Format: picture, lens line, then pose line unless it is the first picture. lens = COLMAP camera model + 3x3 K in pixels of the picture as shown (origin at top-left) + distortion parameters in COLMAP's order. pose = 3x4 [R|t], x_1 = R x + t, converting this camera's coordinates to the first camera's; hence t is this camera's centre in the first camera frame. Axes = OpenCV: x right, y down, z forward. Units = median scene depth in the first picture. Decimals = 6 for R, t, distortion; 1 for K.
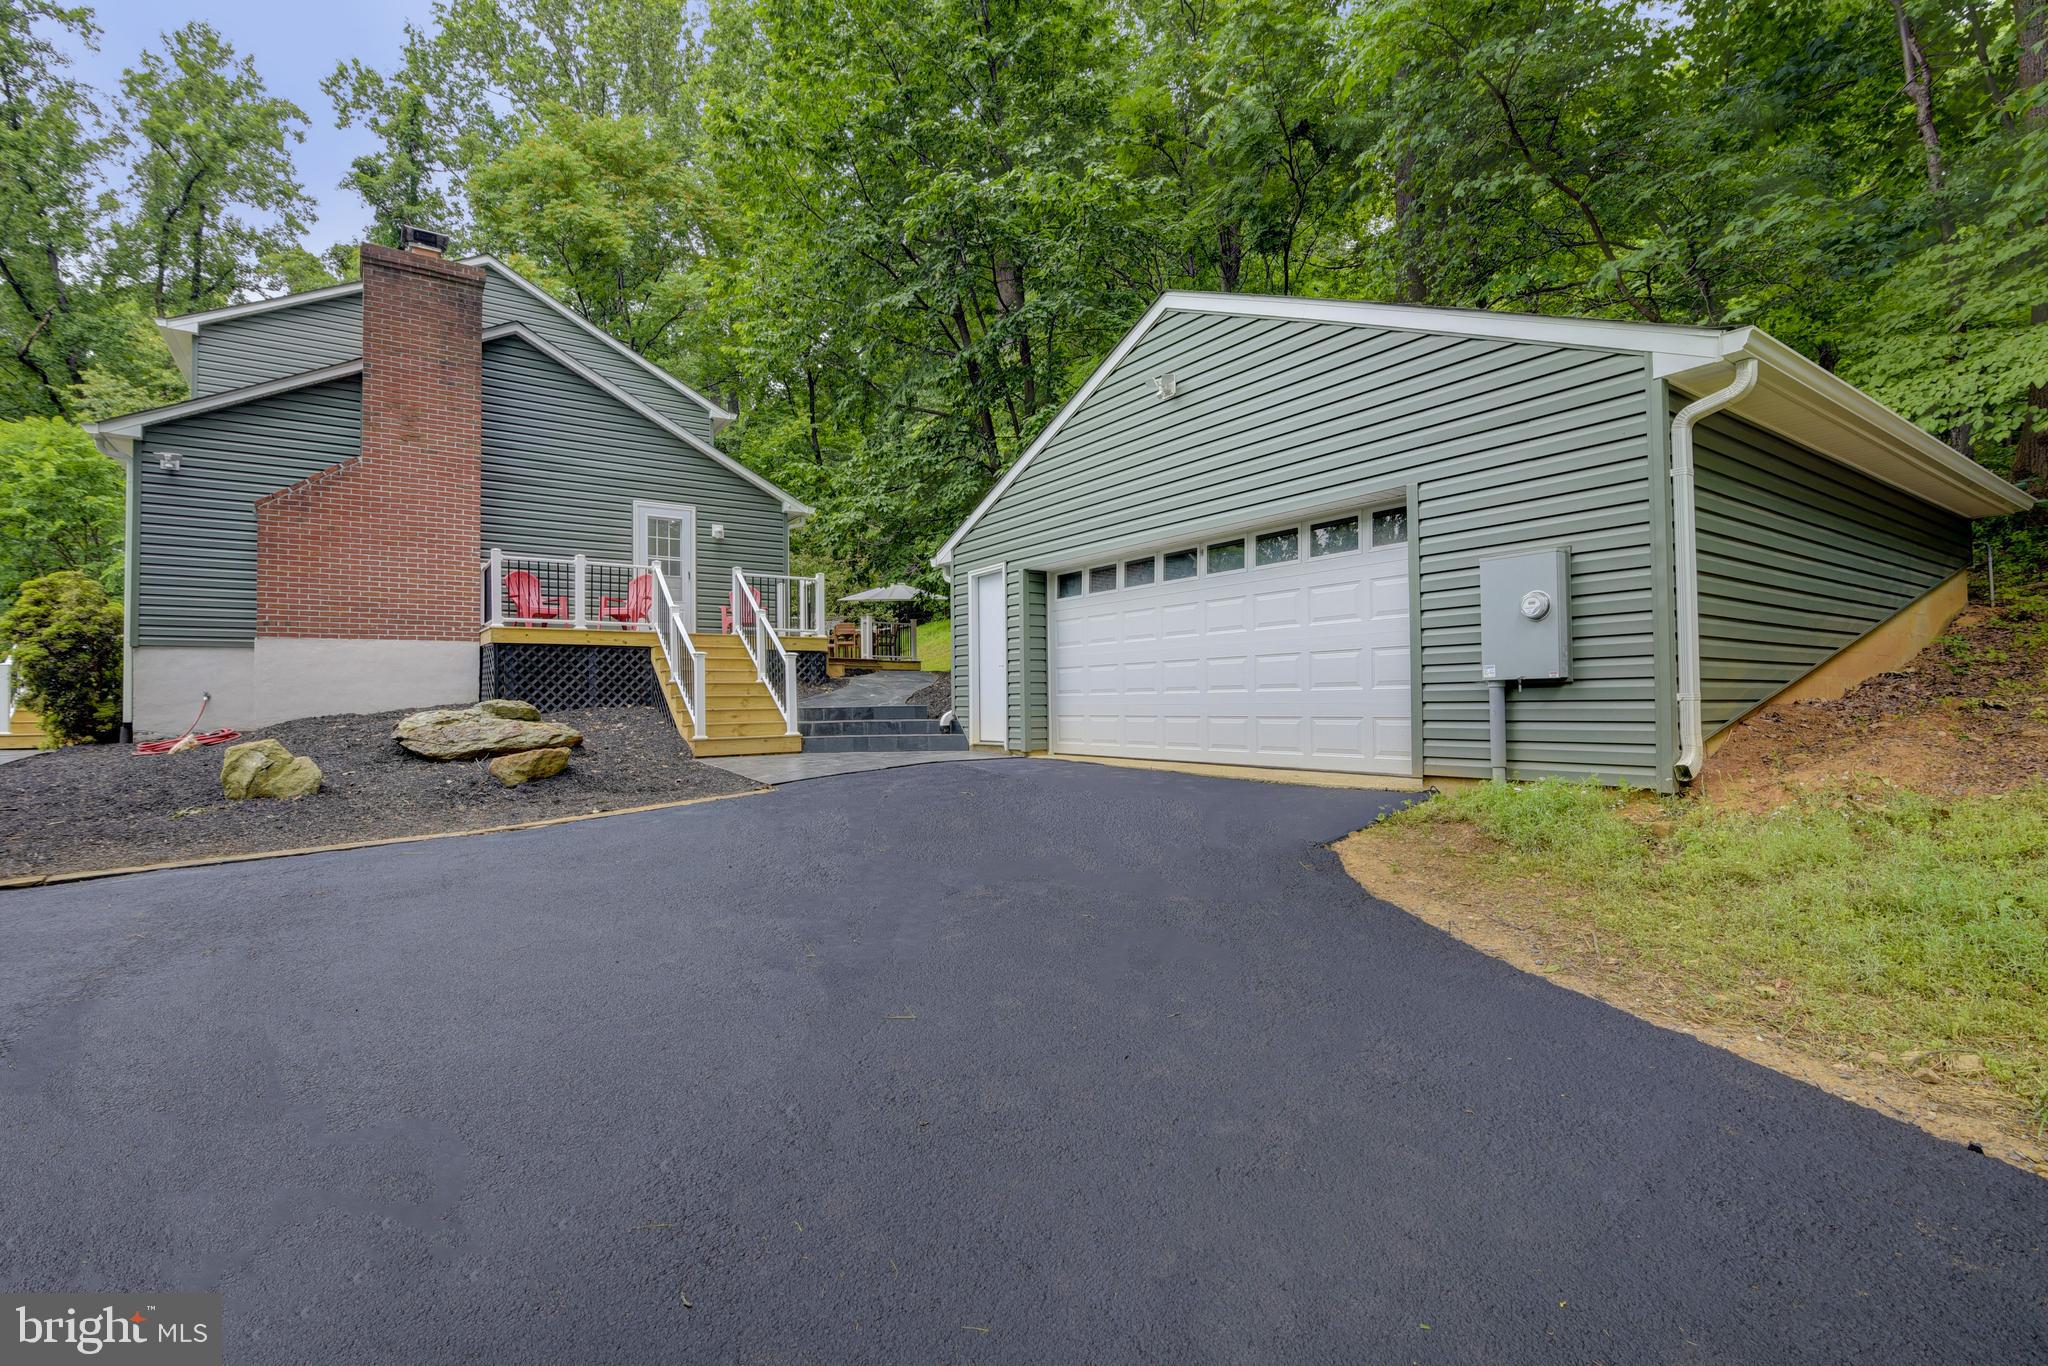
lens RADIAL K [[953.4, 0, 1024.9], [0, 953.4, 694.9], [0, 0, 1]] dist [-0.020316, 0.000875]
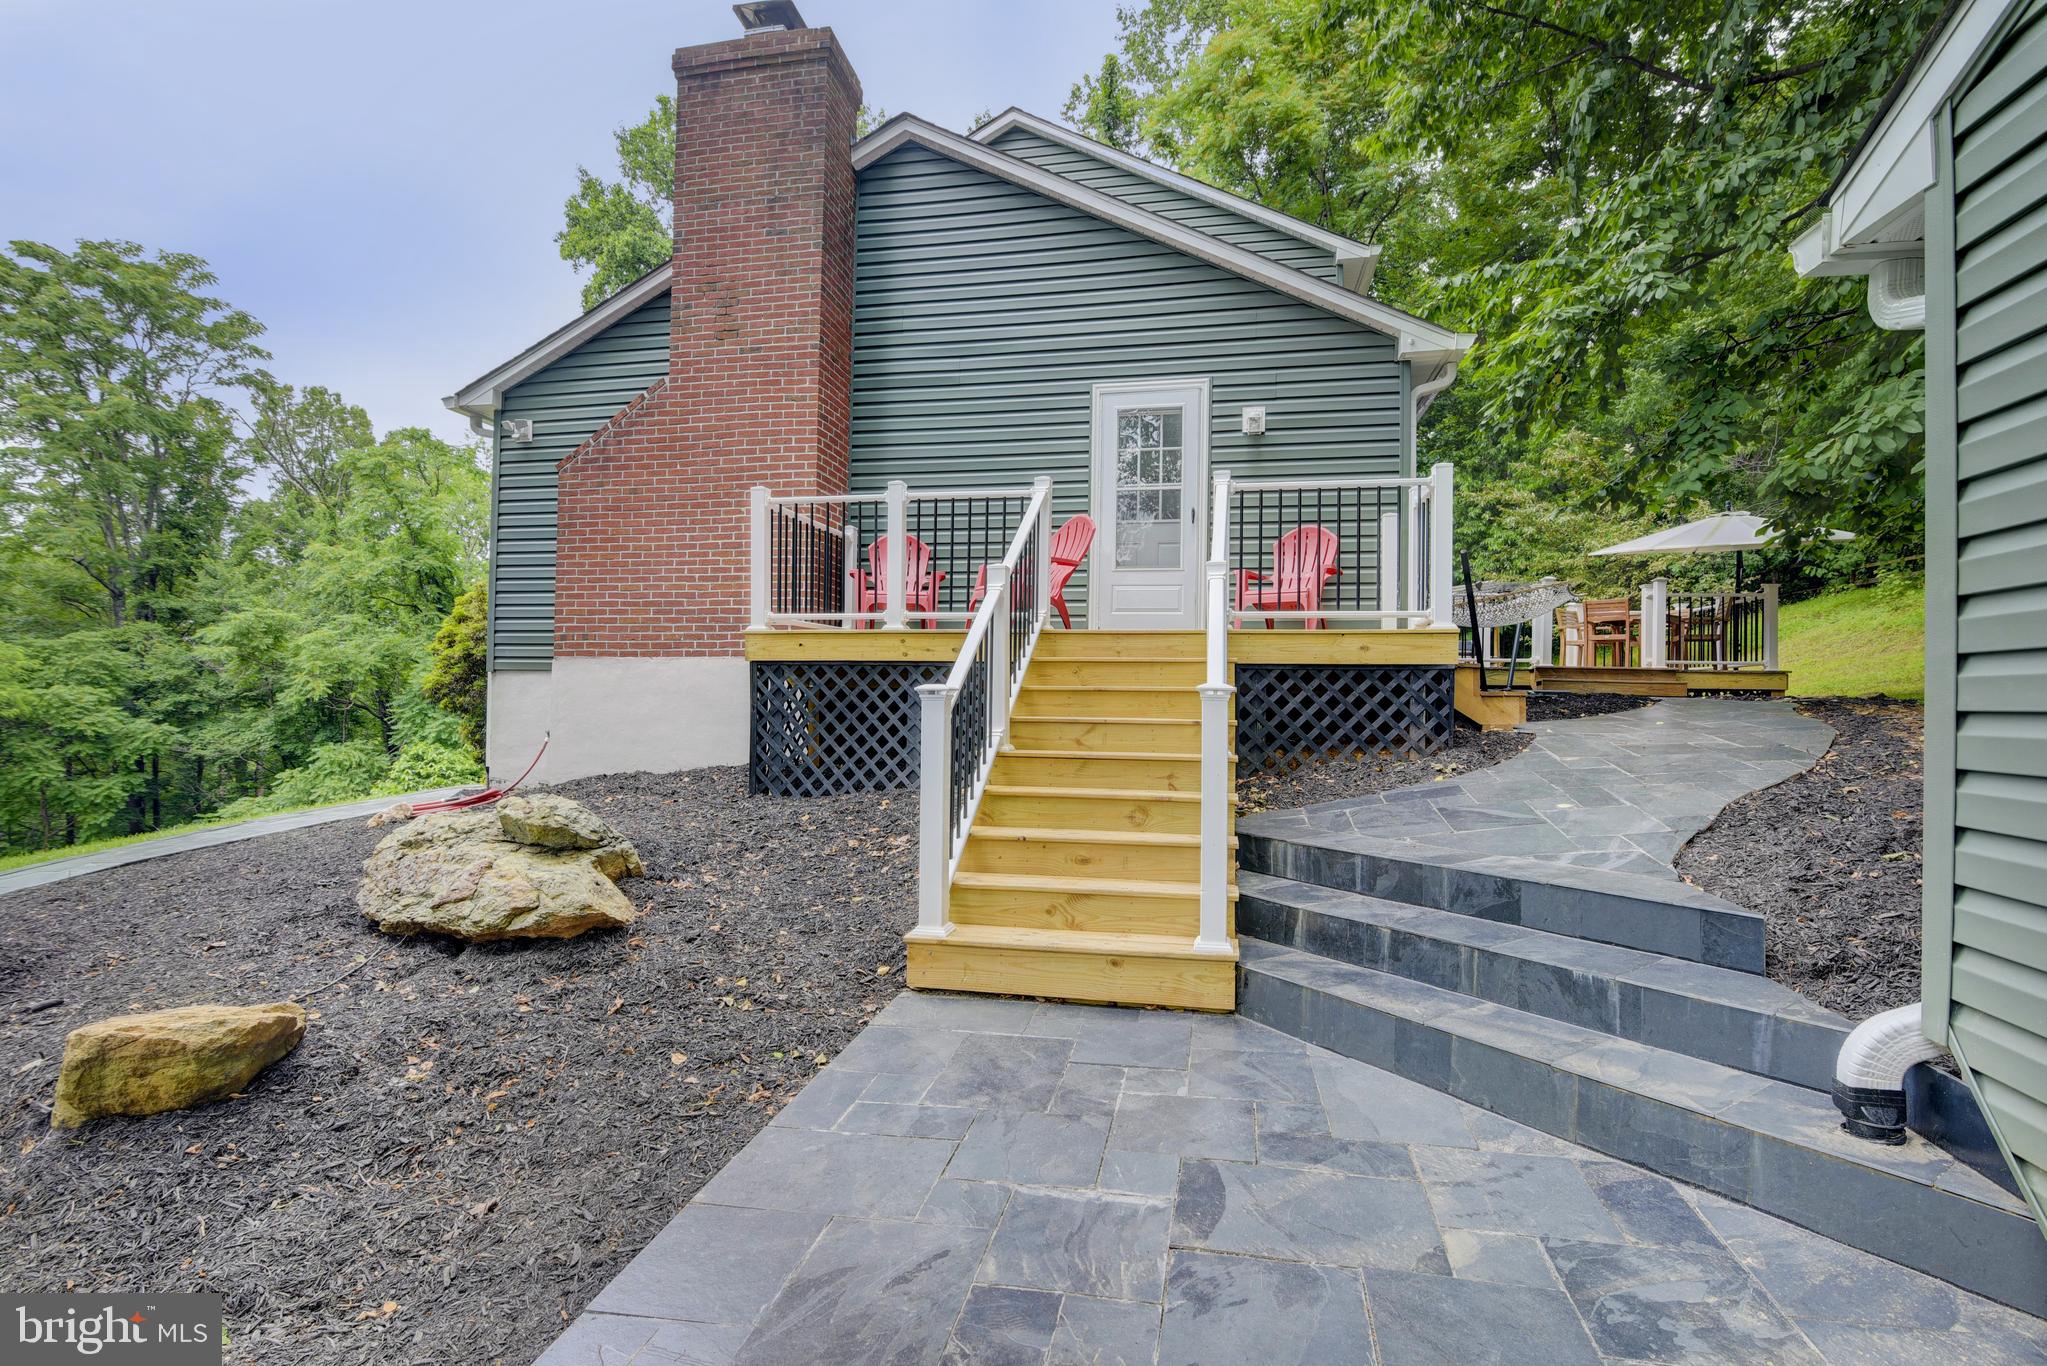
lens RADIAL K [[933.3, 0, 1020.7], [0, 933.3, 701.6], [0, 0, 1]] dist [-0.024541, 0.000332]
pose [[0.684719, 0.017567, -0.728595, -0.056108], [-0.010680, 0.999844, 0.014070, -0.033935], [0.728729, -0.001852, 0.684800, 0.611977]]
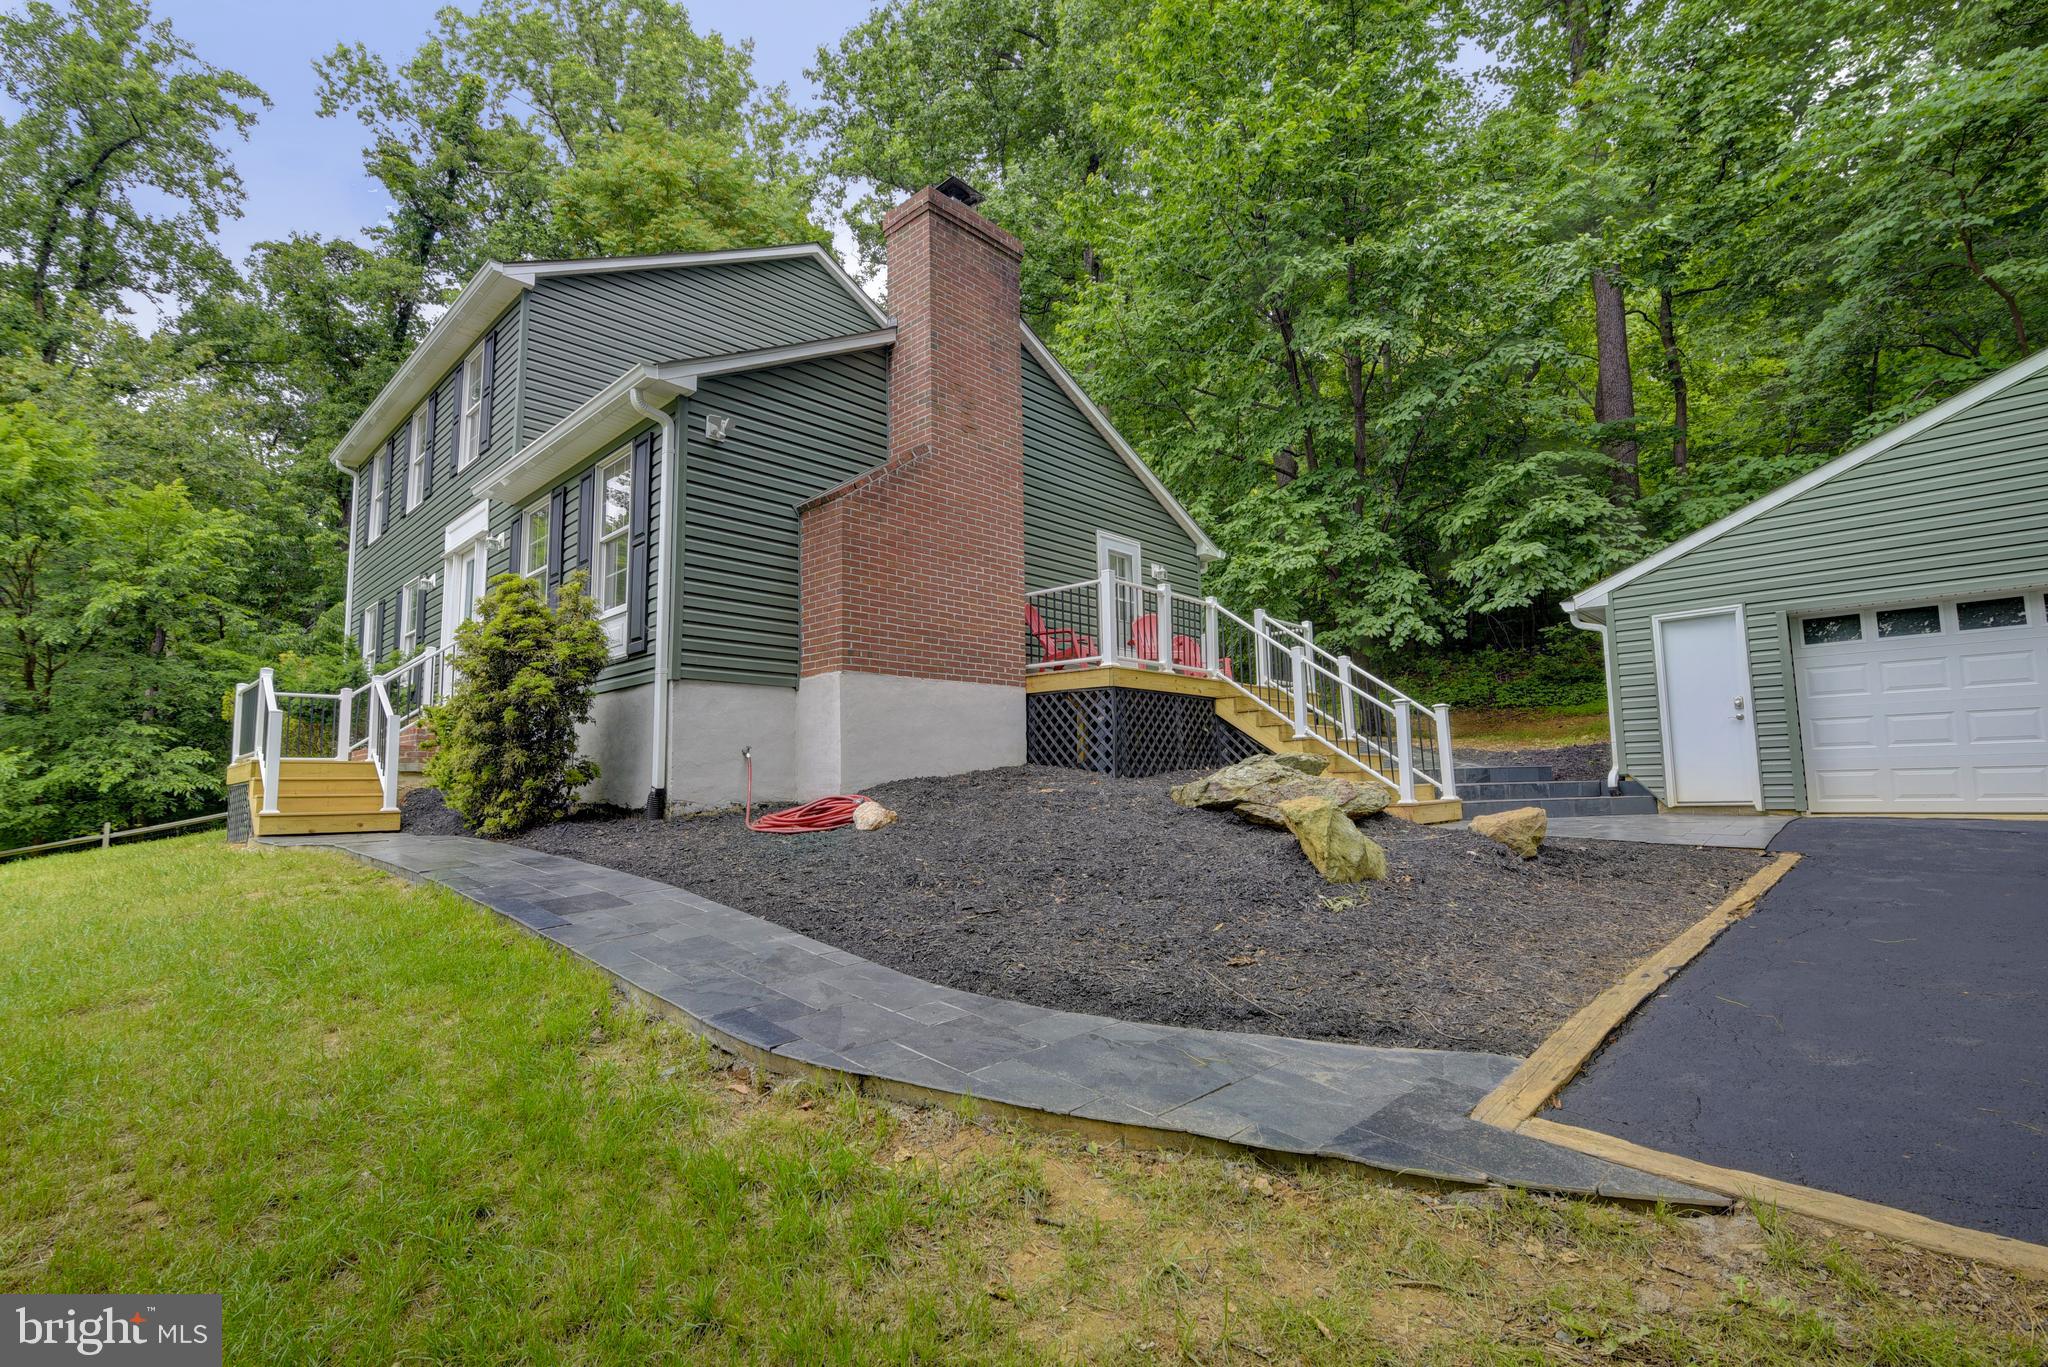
lens RADIAL K [[921.0, 0, 1029.2], [0, 921.0, 672.7], [0, 0, 1]] dist [0.000062, 0.001302]
pose [[0.977236, 0.015892, 0.211561, -0.647055], [0.007781, 0.993834, -0.110601, 0.014385], [-0.212014, 0.109729, 0.971087, 0.218510]]
